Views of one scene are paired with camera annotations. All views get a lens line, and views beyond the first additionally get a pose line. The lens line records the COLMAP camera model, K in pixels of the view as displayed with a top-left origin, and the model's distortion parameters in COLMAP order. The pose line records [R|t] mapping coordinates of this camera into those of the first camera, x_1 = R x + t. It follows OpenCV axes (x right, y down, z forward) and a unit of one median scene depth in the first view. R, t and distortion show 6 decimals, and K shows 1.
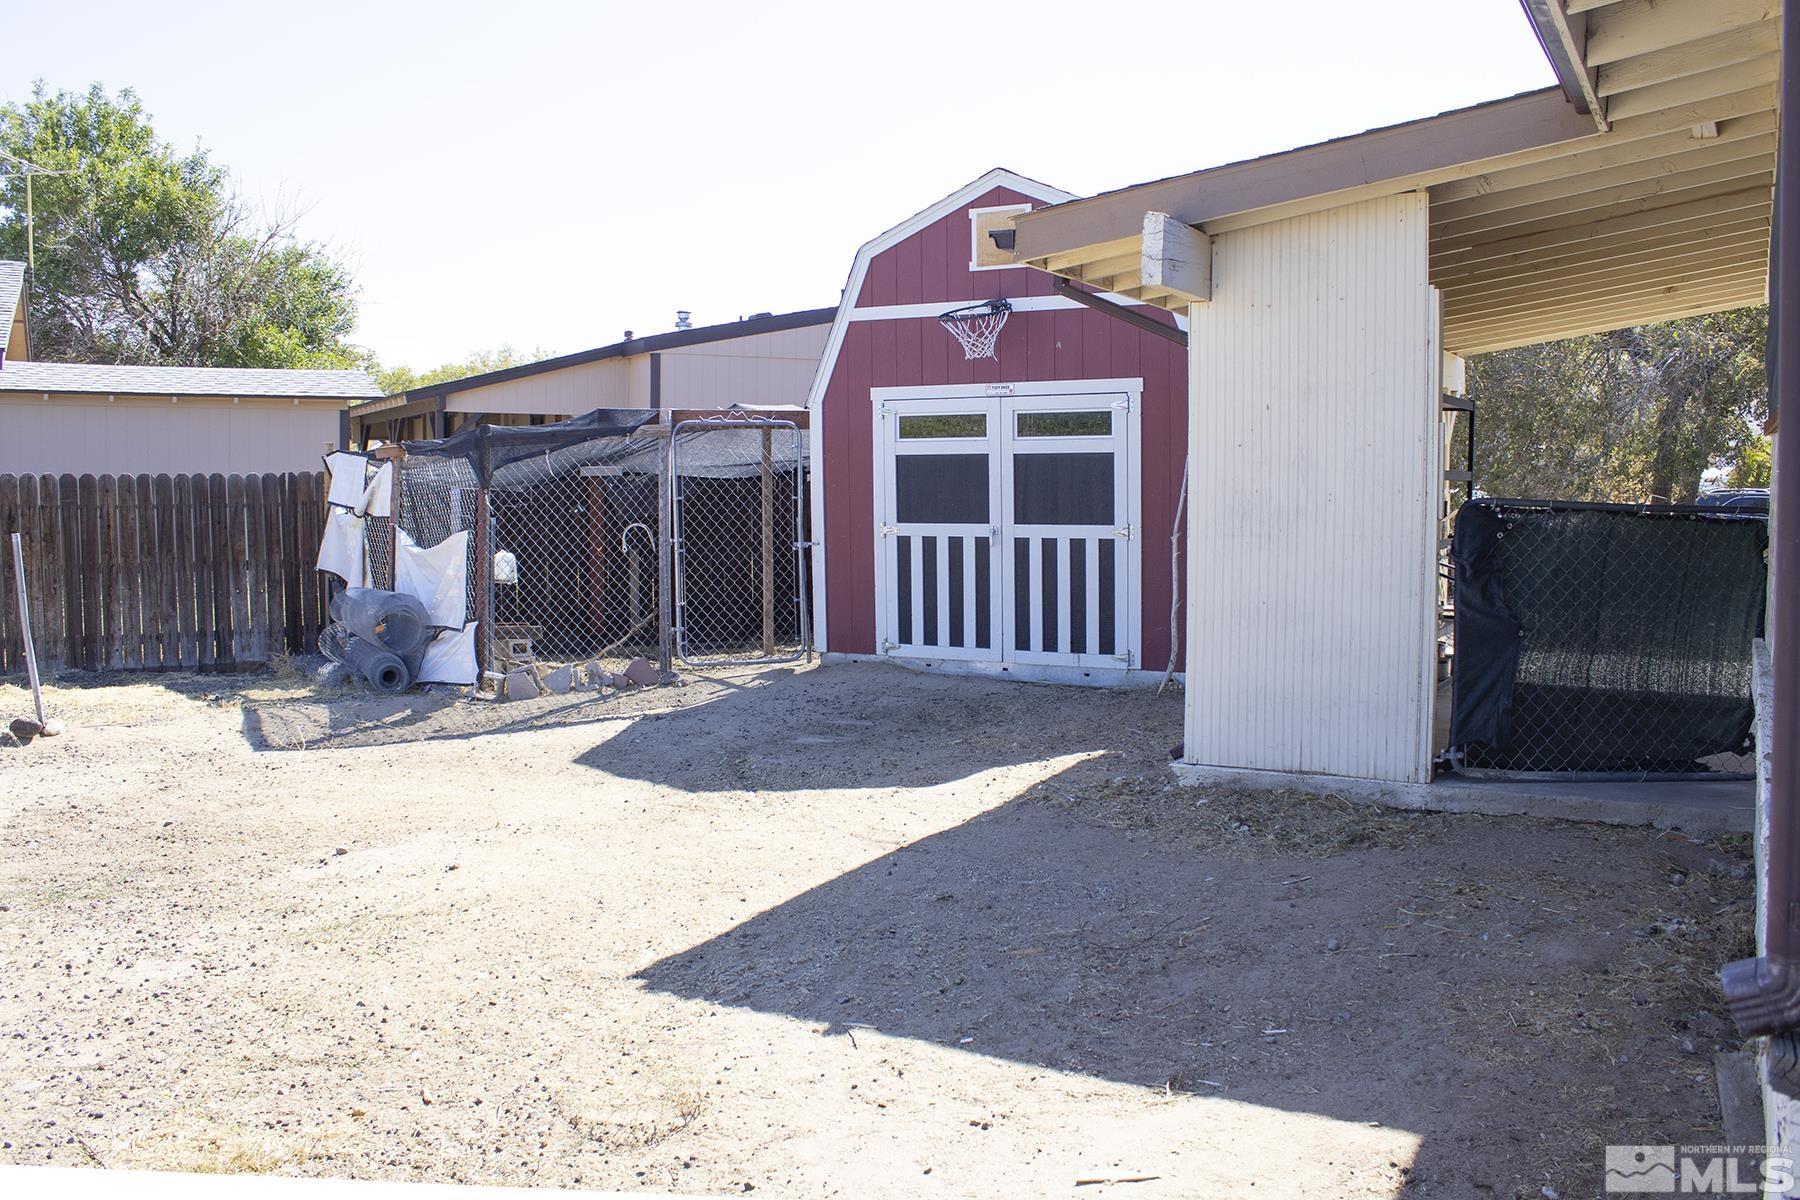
lens RADIAL K [[1491.6, 0, 900.0], [0, 1491.6, 600.0], [0, 0, 1]] dist [-0.171017, 0.155106]
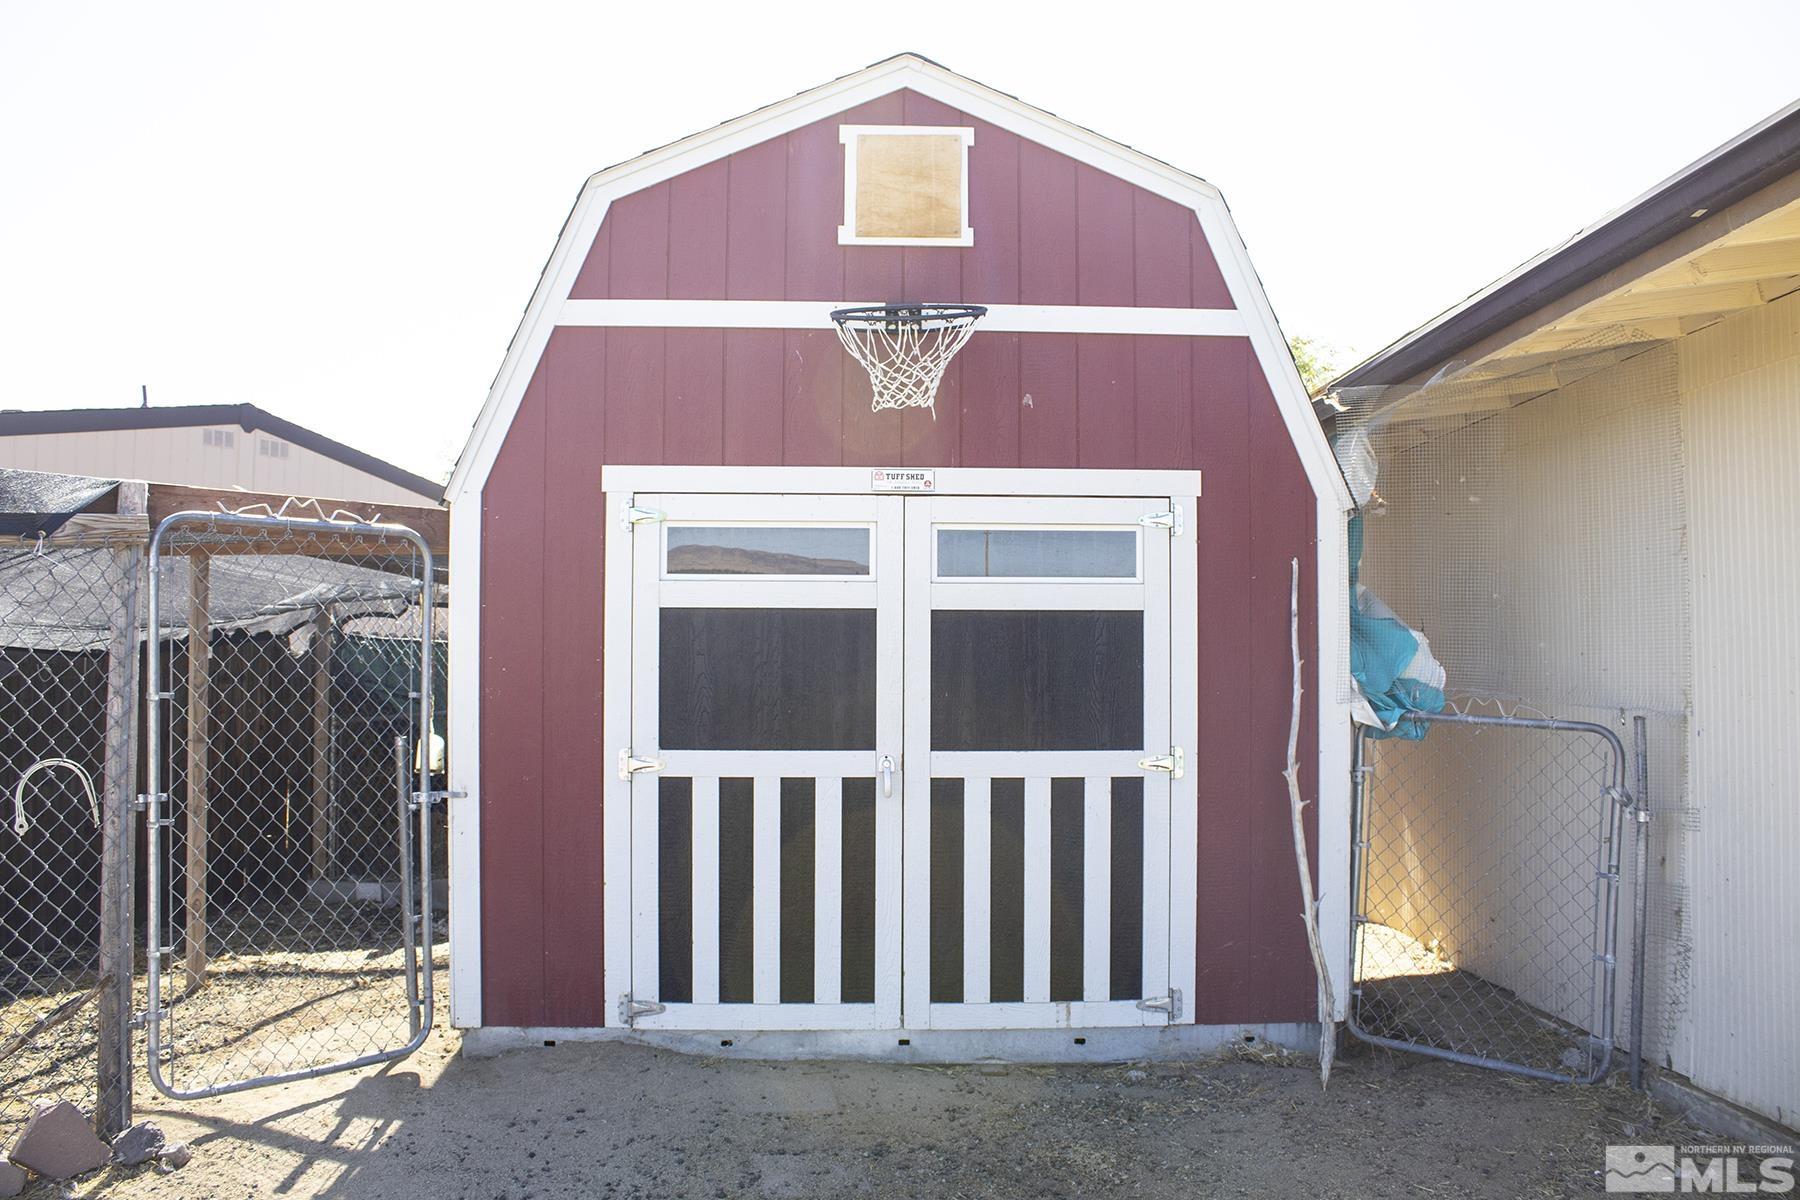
lens RADIAL K [[1491.6, 0, 900.0], [0, 1491.6, 600.0], [0, 0, 1]] dist [-0.171017, 0.155106]
pose [[0.853722, 0.030105, 0.519858, -0.189762], [0.032866, 0.993222, -0.111491, -0.045216], [-0.519691, 0.112268, 0.846946, 0.570541]]
